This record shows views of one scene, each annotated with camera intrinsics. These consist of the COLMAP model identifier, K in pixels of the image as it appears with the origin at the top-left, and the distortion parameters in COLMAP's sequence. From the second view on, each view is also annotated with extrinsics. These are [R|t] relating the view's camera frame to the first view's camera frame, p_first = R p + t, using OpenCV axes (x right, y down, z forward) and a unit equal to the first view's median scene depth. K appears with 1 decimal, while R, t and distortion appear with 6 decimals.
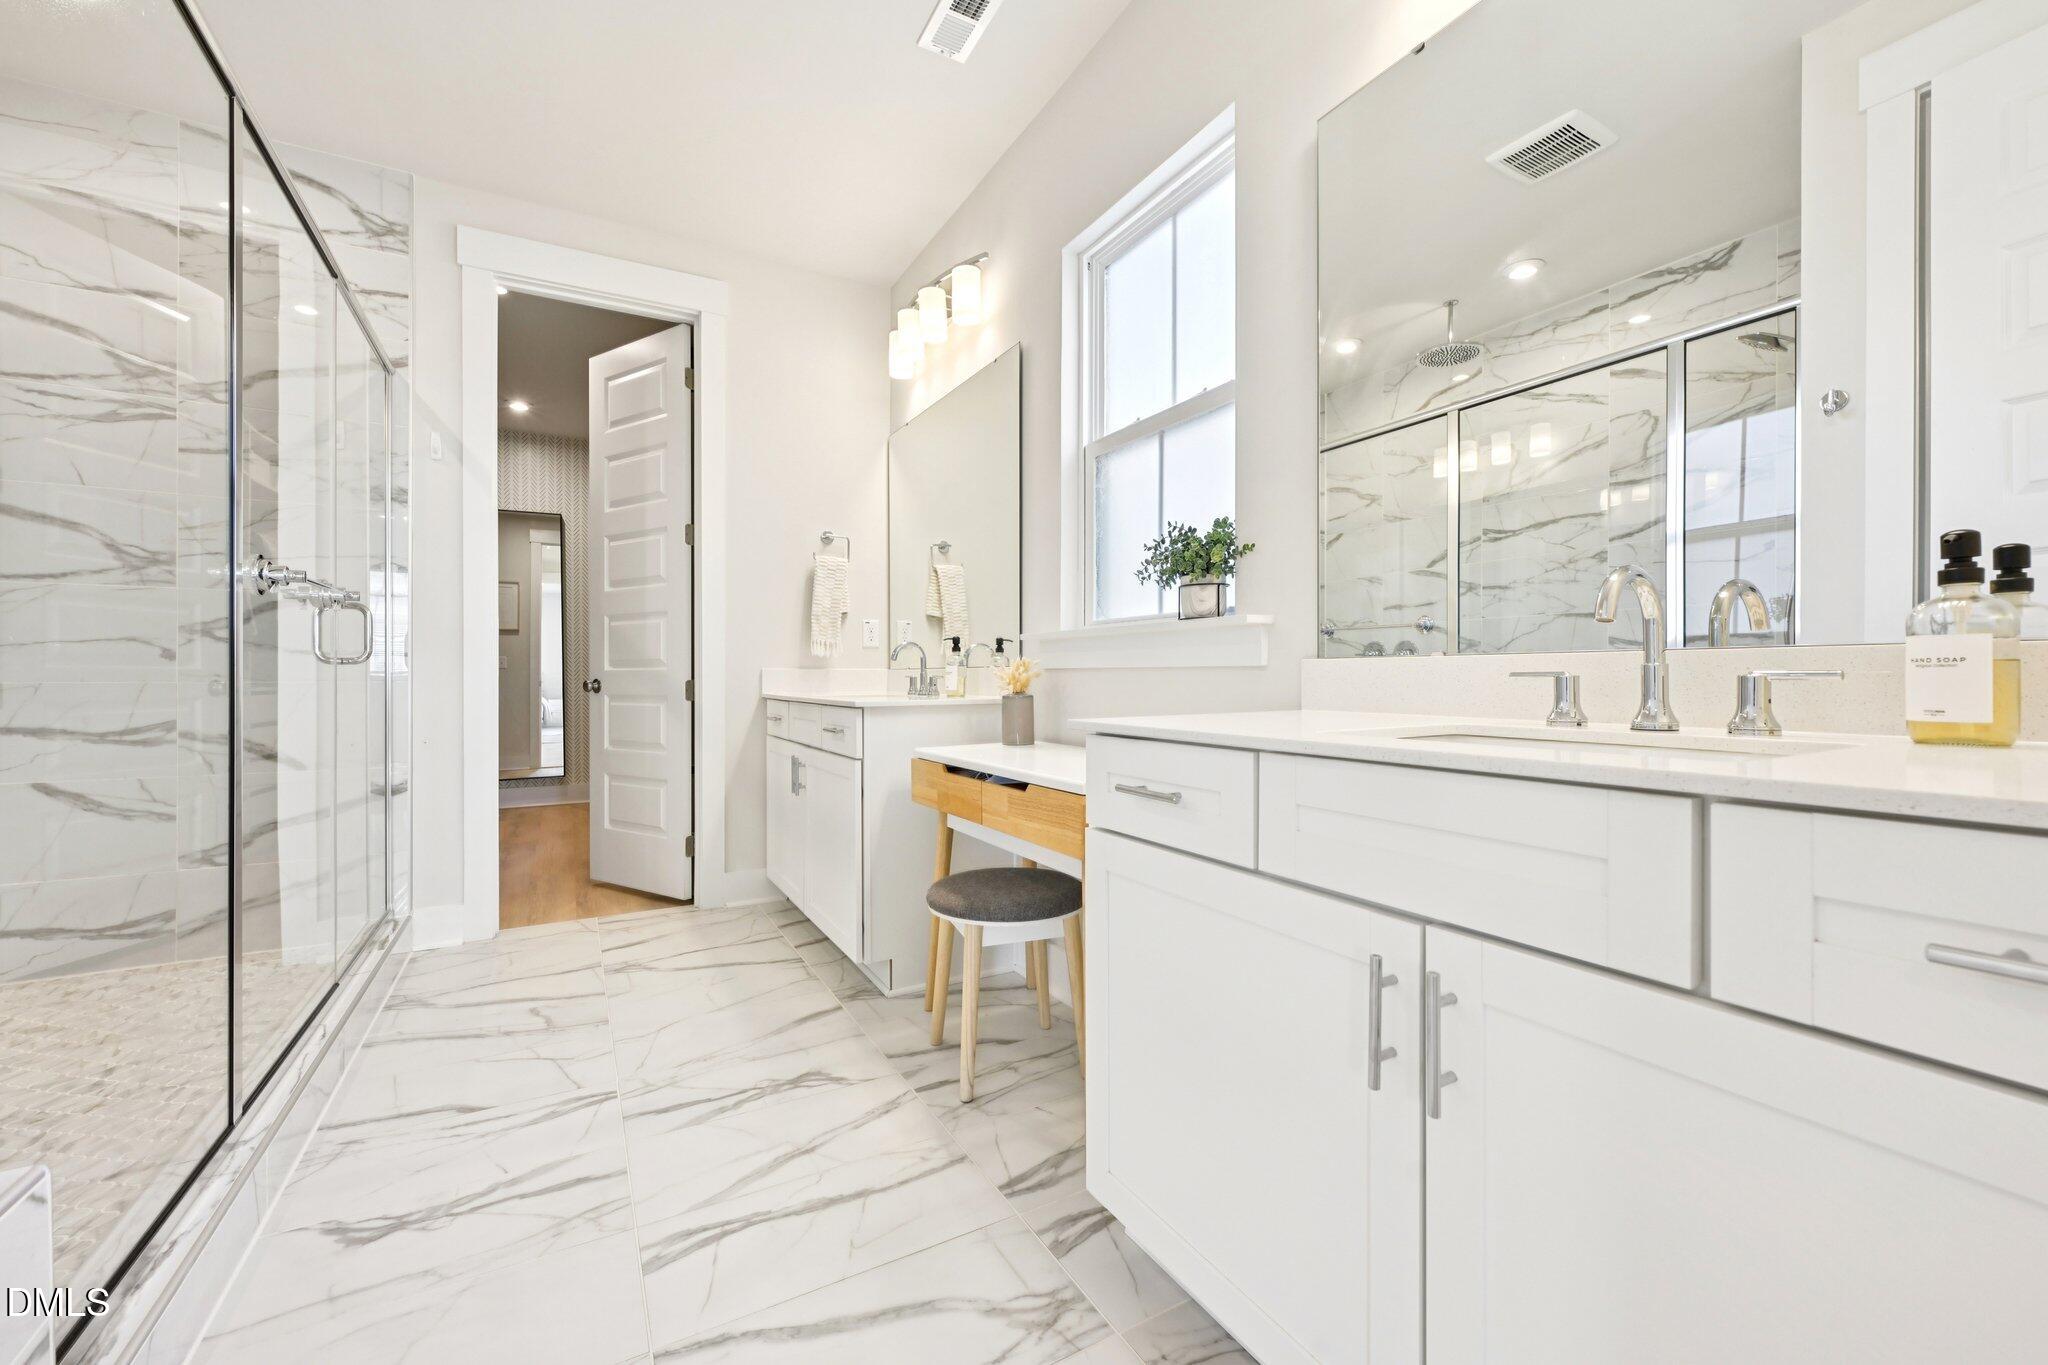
lens RADIAL K [[812.9, 0, 1018.7], [0, 812.9, 679.4], [0, 0, 1]] dist [-0.014764, -0.000297]
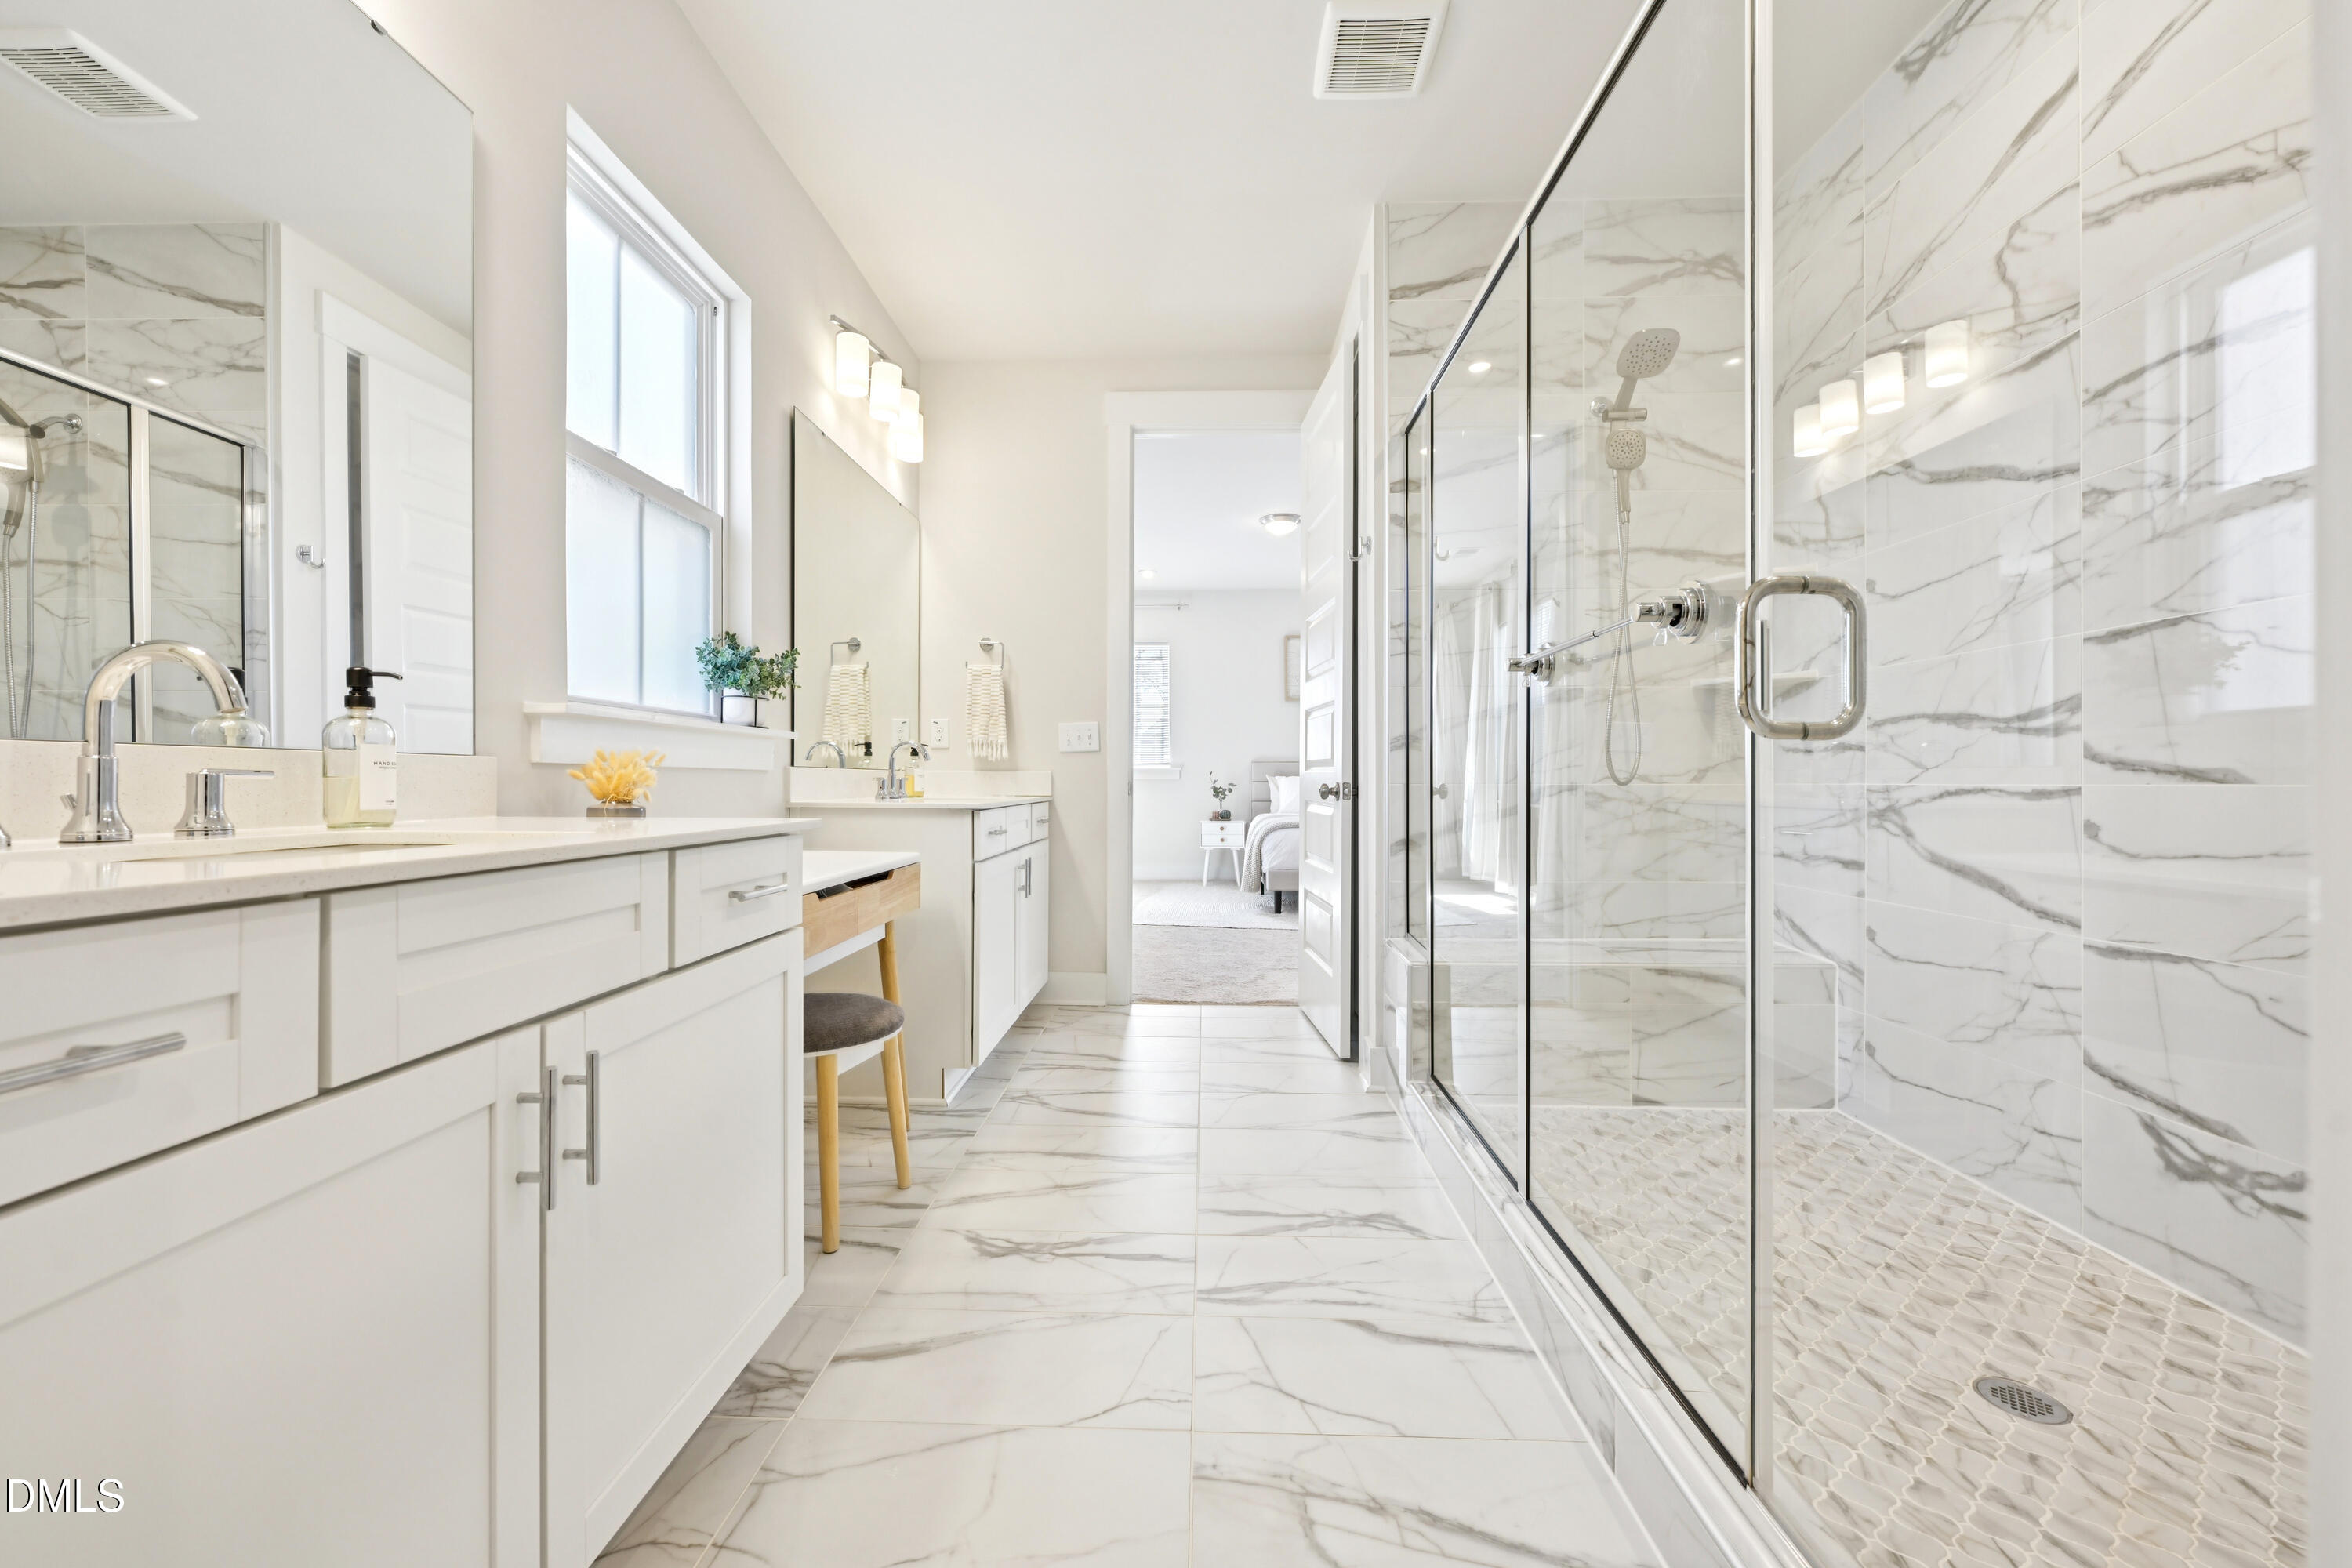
lens RADIAL K [[933.6, 0, 1174.3], [0, 933.6, 778.8], [0, 0, 1]] dist [-0.014764, -0.000297]
pose [[-0.856413, -0.006080, 0.516256, -0.934016], [-0.003267, 0.999974, 0.006358, -0.010976], [-0.516281, 0.003758, -0.856411, 1.766574]]
